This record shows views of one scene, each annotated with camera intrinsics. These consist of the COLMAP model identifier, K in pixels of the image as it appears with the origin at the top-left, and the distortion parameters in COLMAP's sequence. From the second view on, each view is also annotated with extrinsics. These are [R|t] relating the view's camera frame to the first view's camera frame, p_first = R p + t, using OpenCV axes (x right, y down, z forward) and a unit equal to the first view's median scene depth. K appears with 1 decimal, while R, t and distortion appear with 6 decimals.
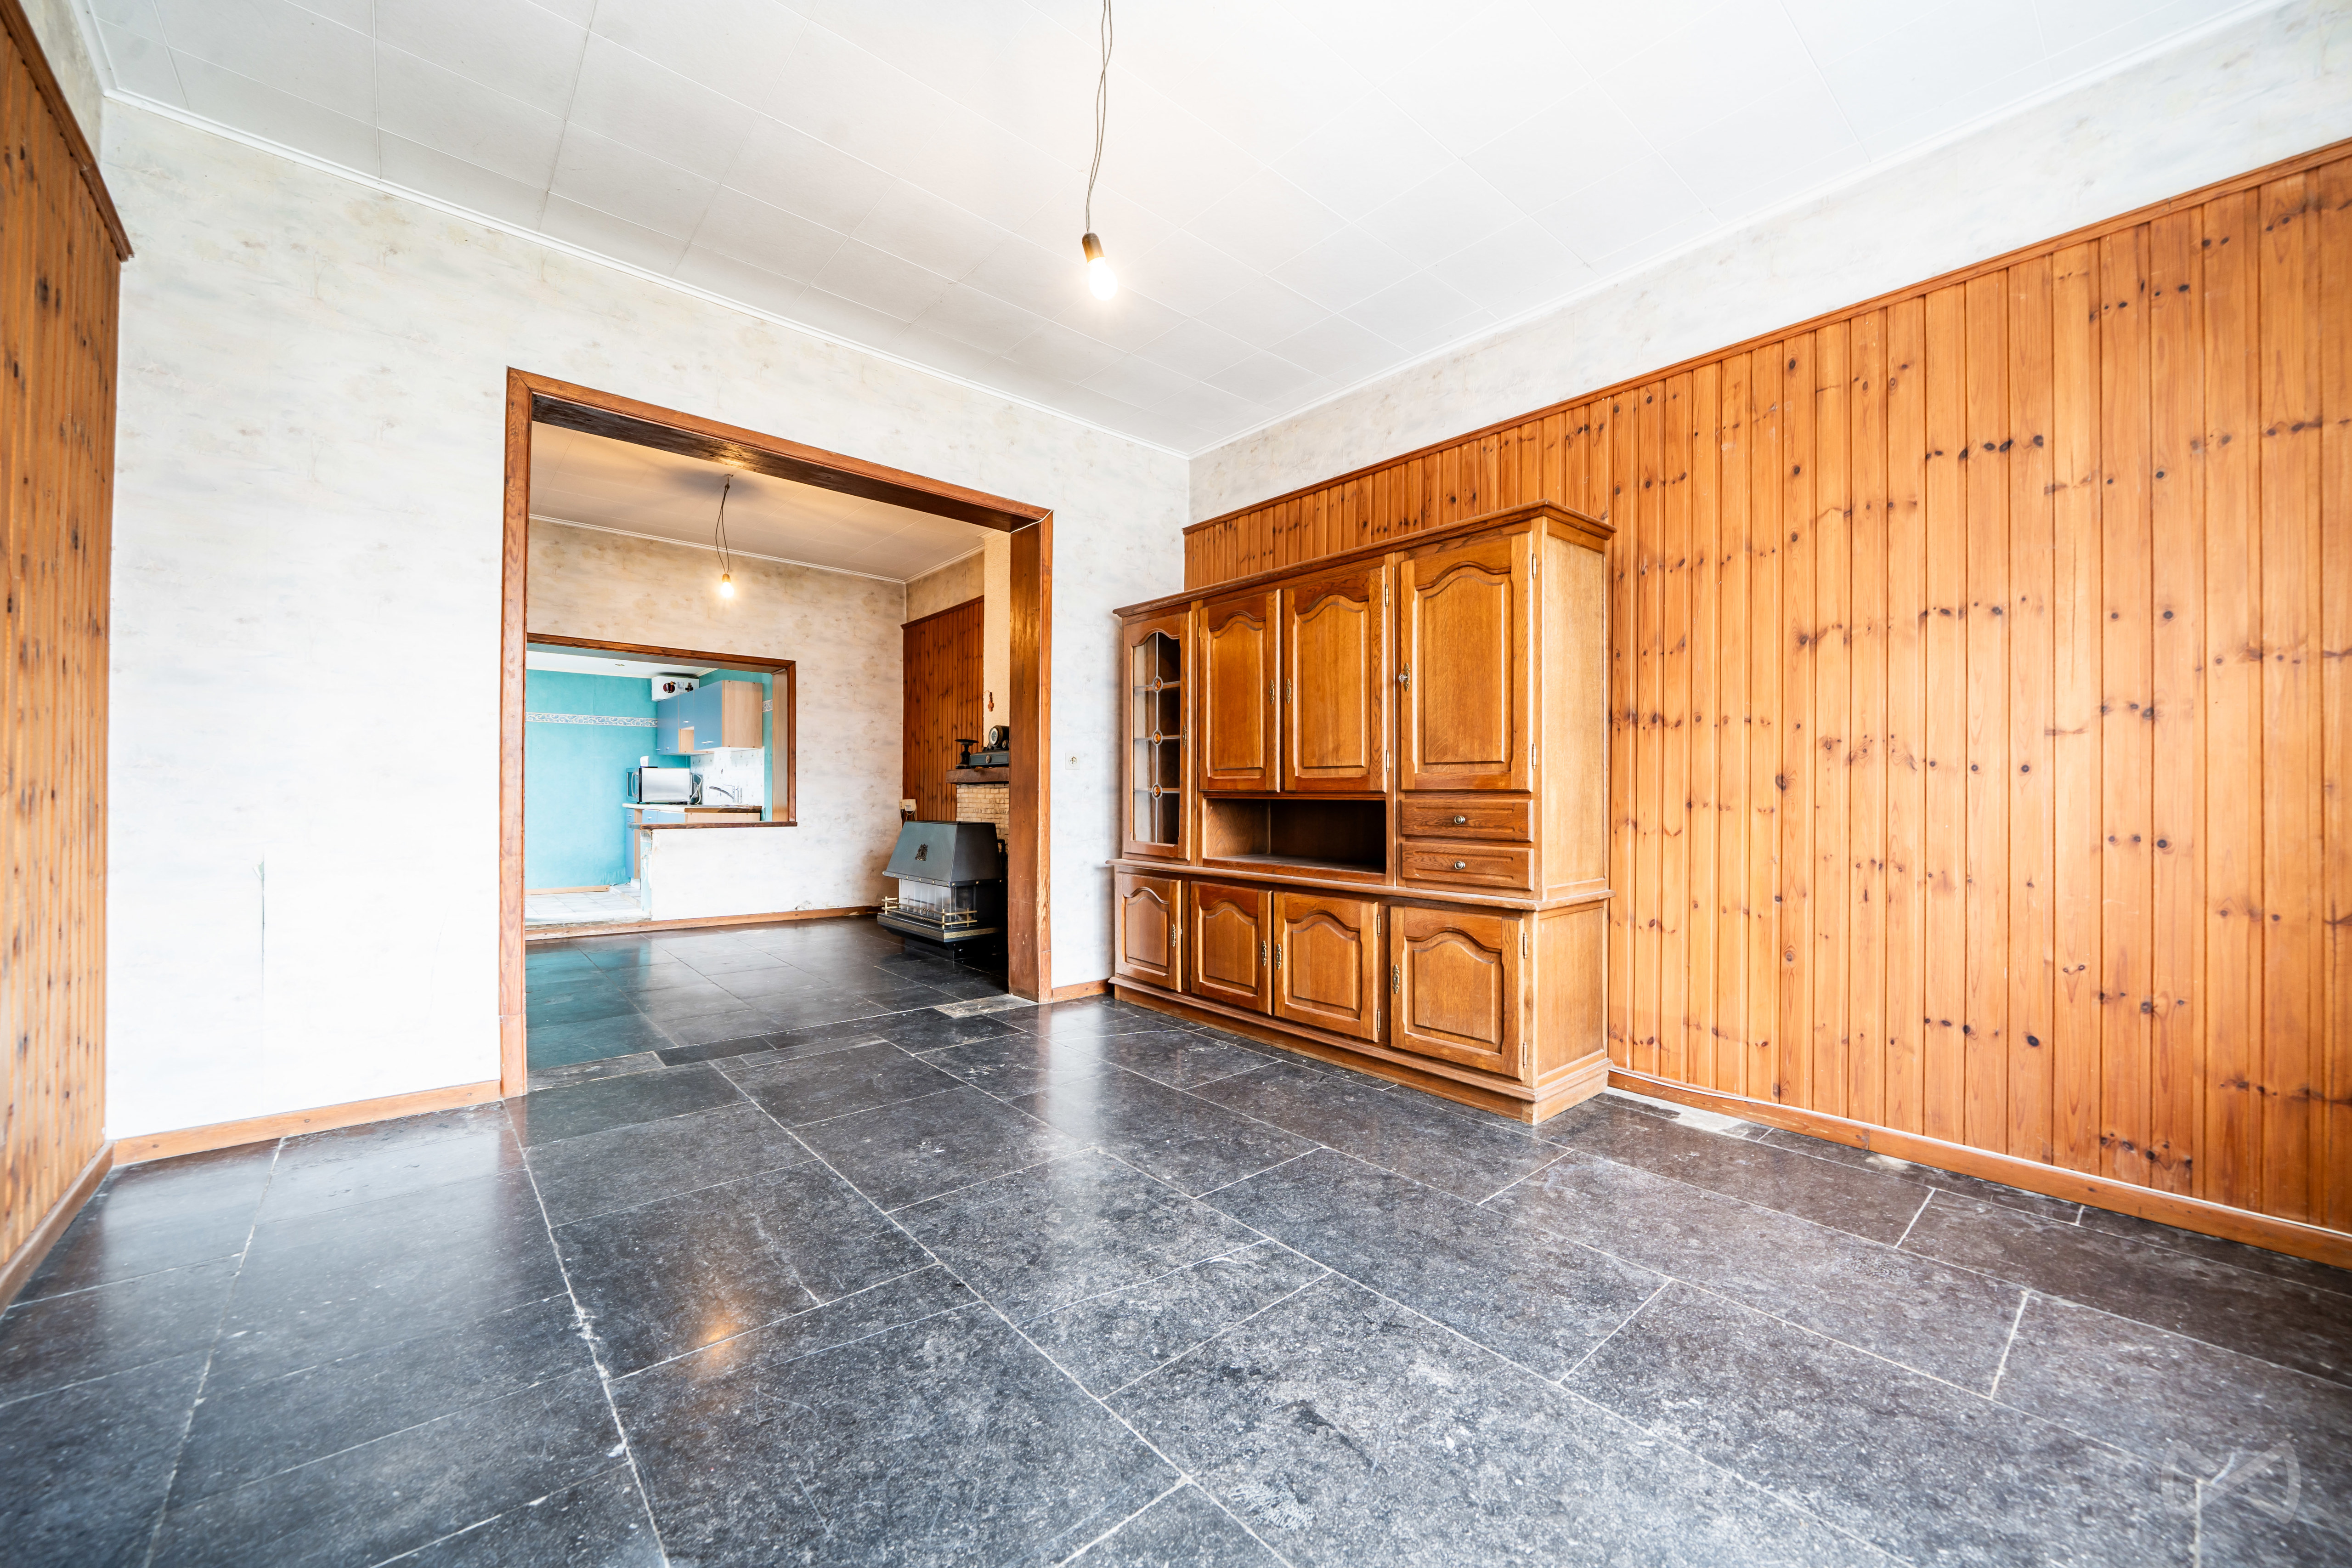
lens RADIAL K [[897.5, 0, 1196.2], [0, 897.5, 787.0], [0, 0, 1]] dist [-0.004775, 0.000396]
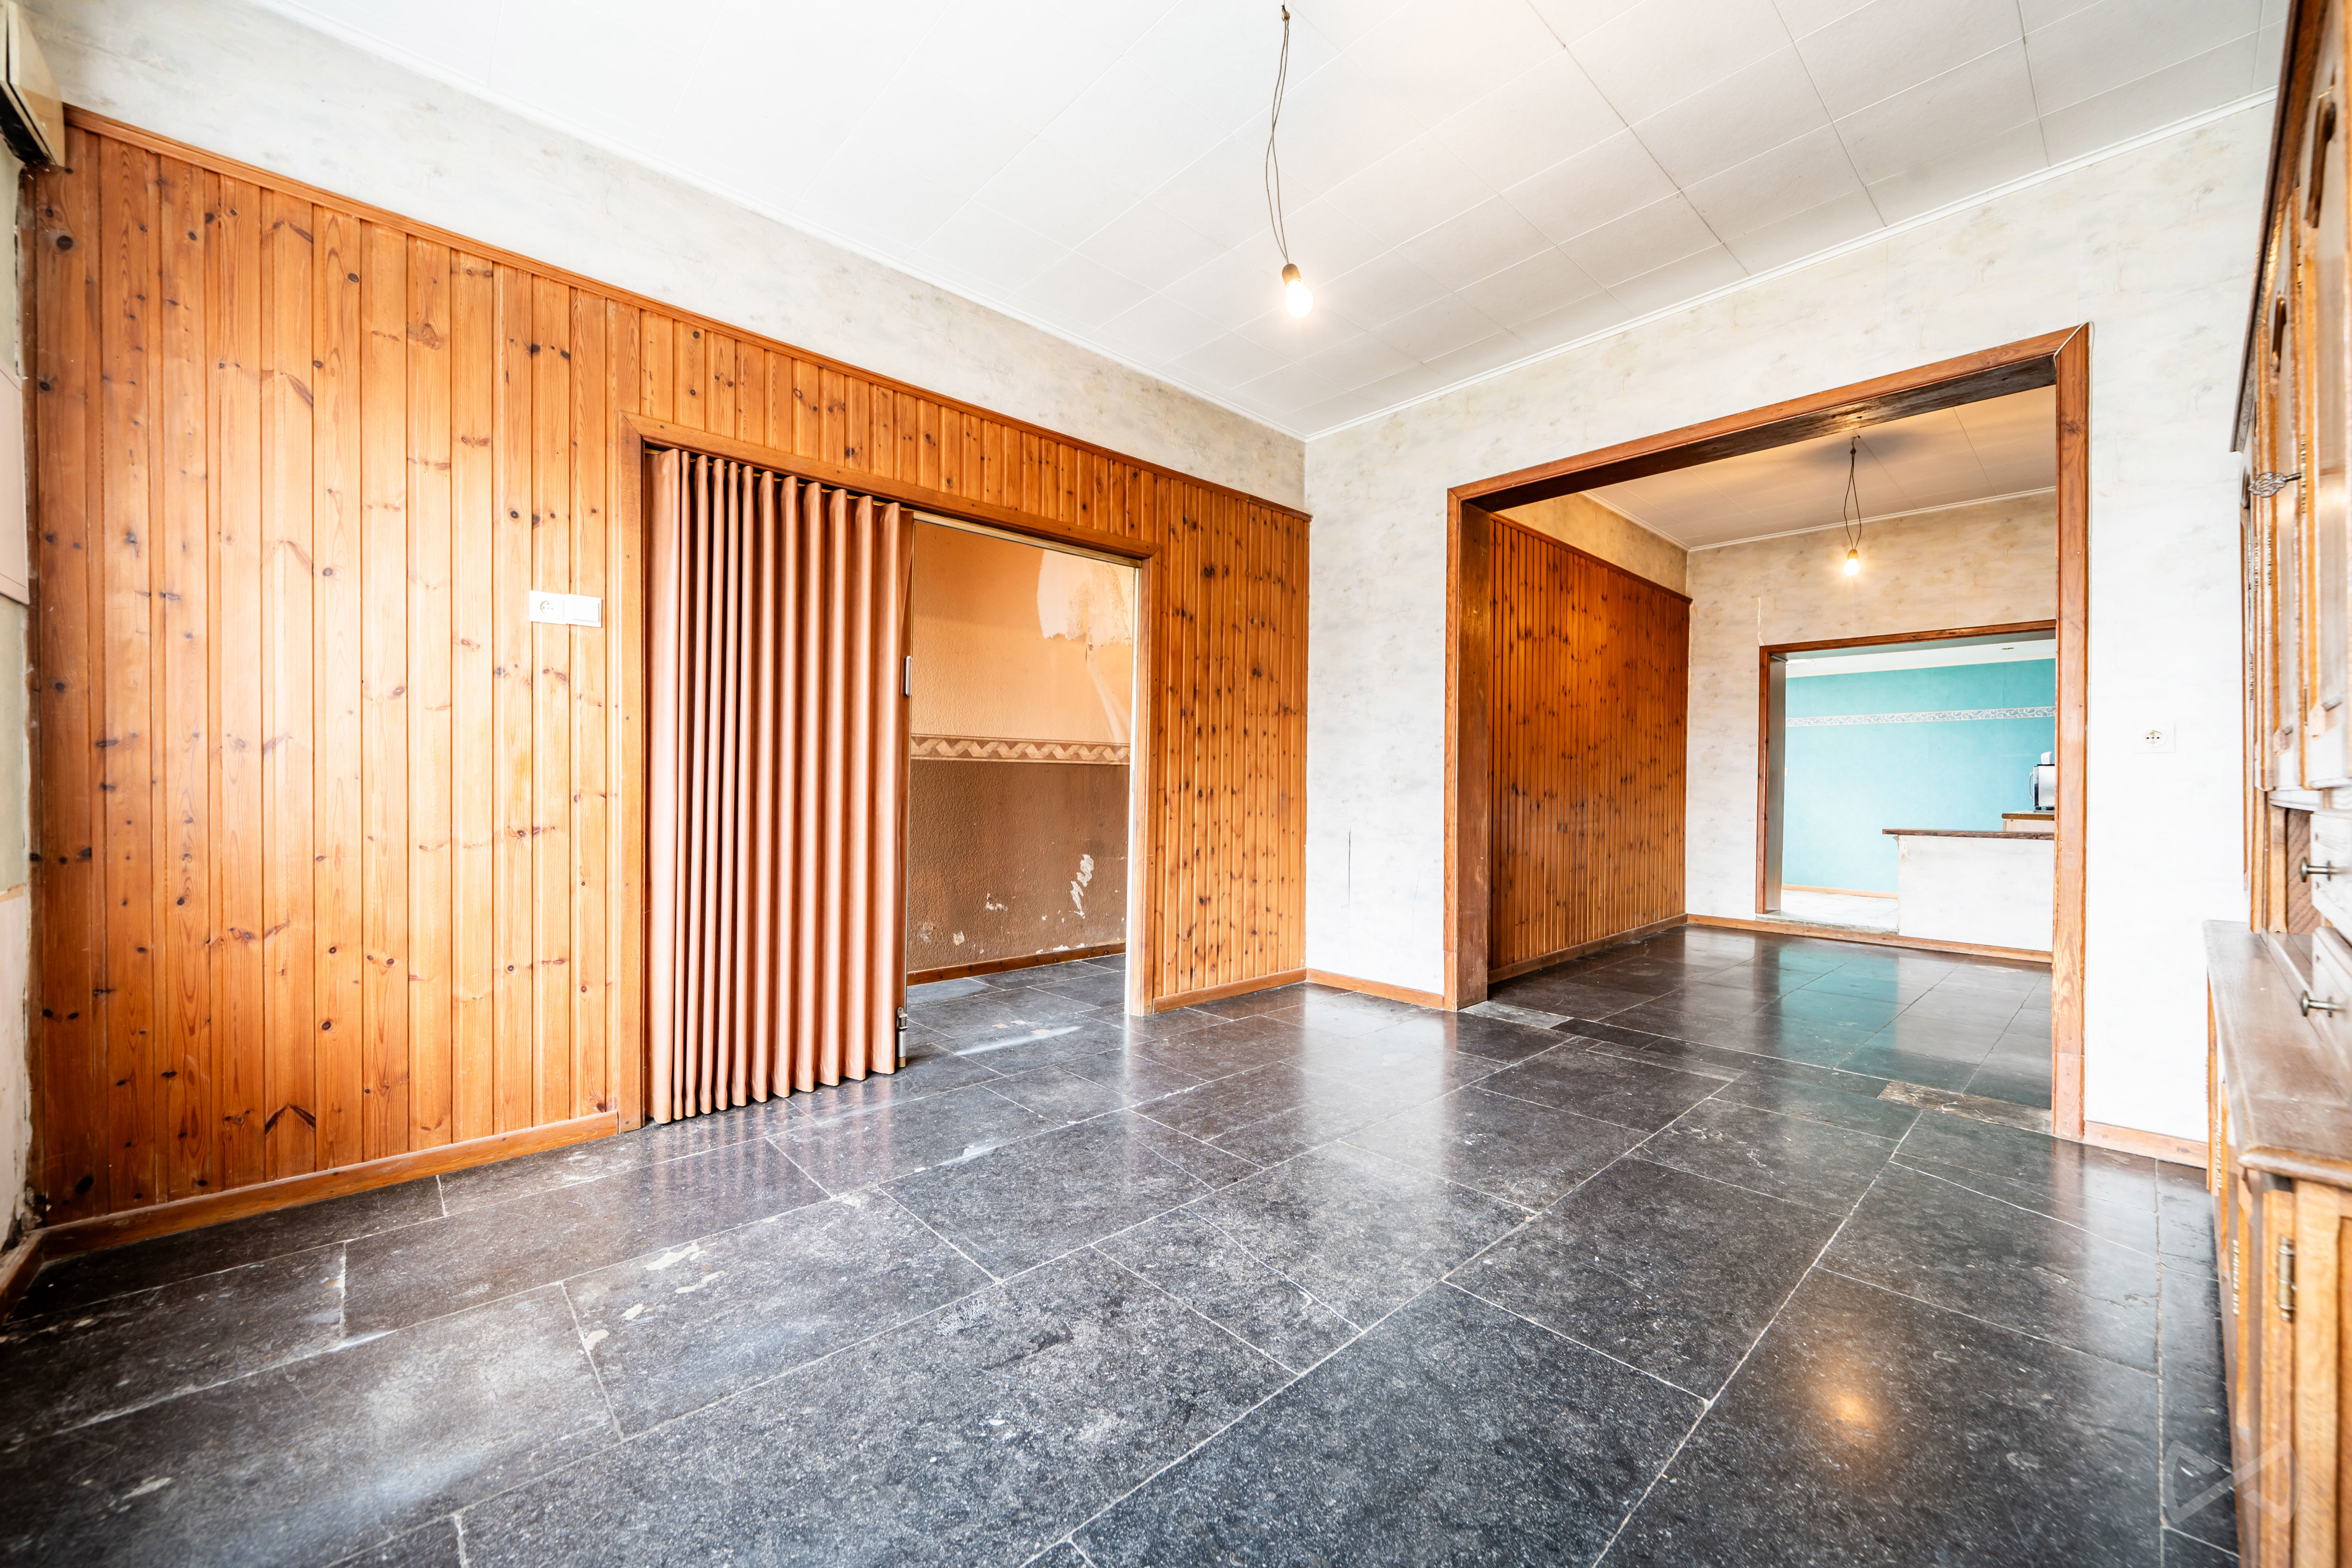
lens RADIAL K [[897.5, 0, 1194.8], [0, 897.5, 790.8], [0, 0, 1]] dist [-0.004775, 0.000396]
pose [[0.018411, -0.002201, -0.999828, 0.613852], [0.001796, 0.999996, -0.002169, 0.005911], [0.999829, -0.001756, 0.018415, 0.564918]]
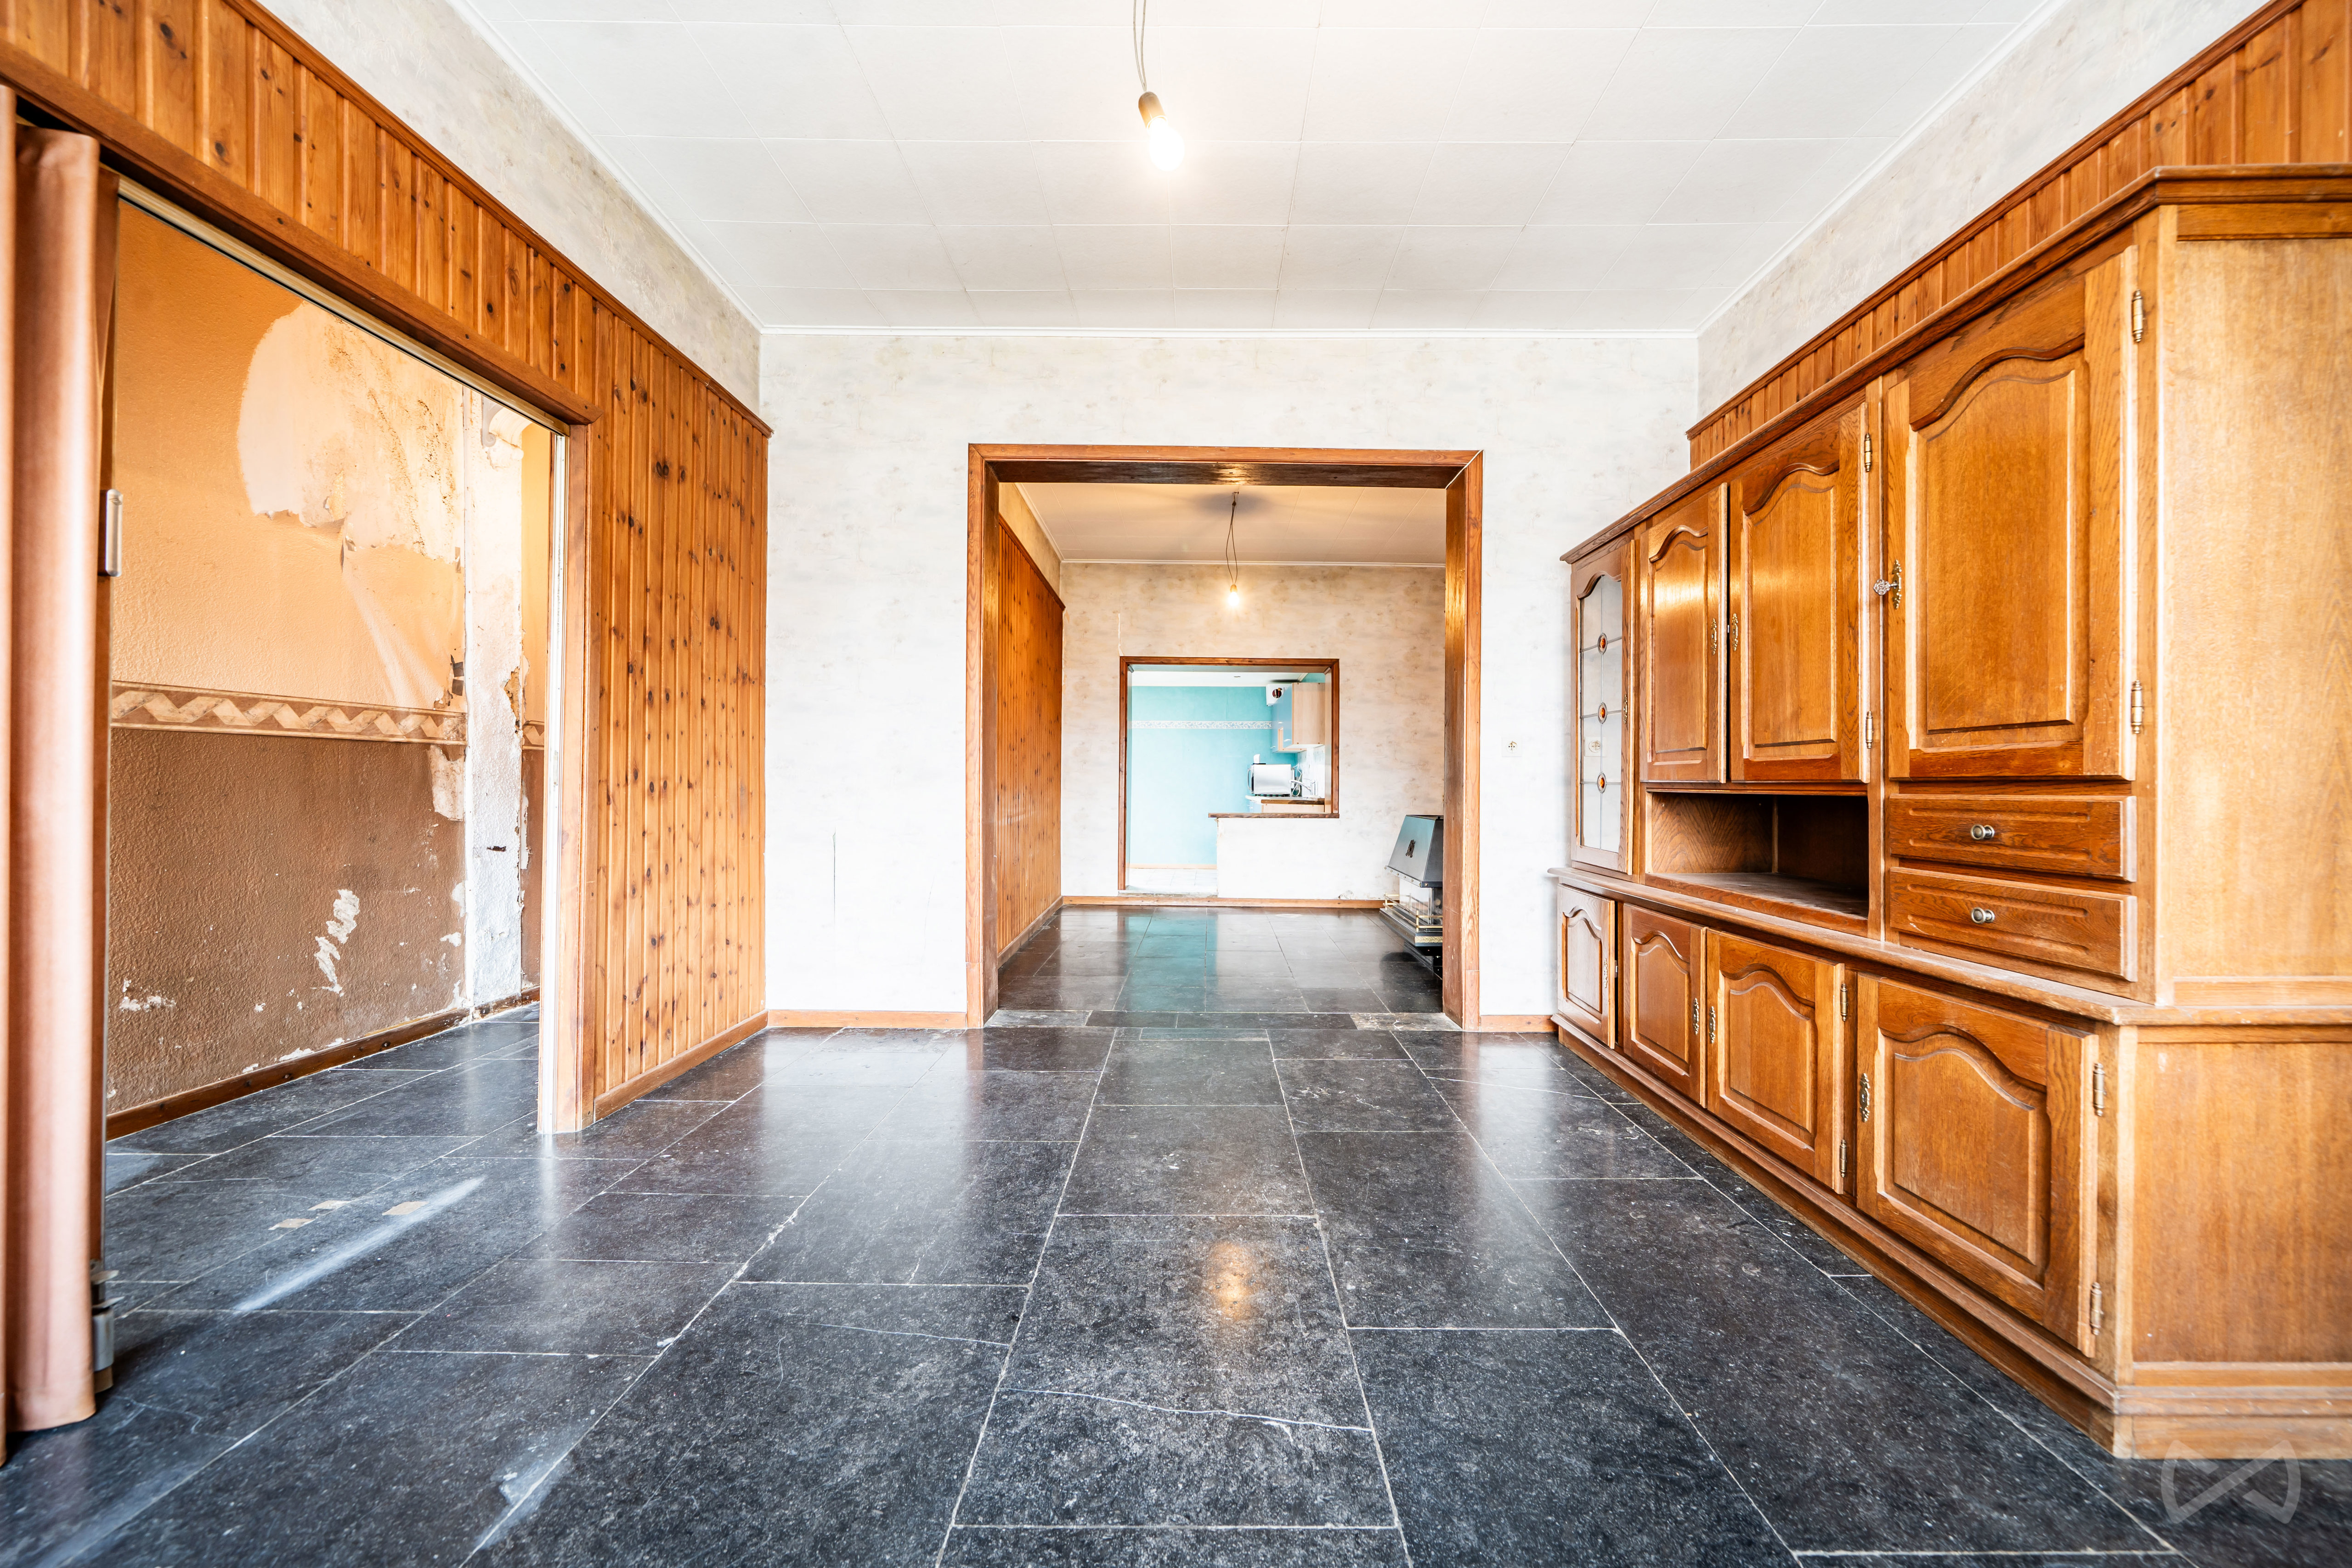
lens RADIAL K [[897.5, 0, 1197.1], [0, 897.5, 791.0], [0, 0, 1]] dist [-0.004775, 0.000396]
pose [[0.742200, 0.003329, -0.670170, 0.299846], [0.003954, 0.999949, 0.009347, 0.004291], [0.670166, -0.009587, 0.742149, 0.275063]]
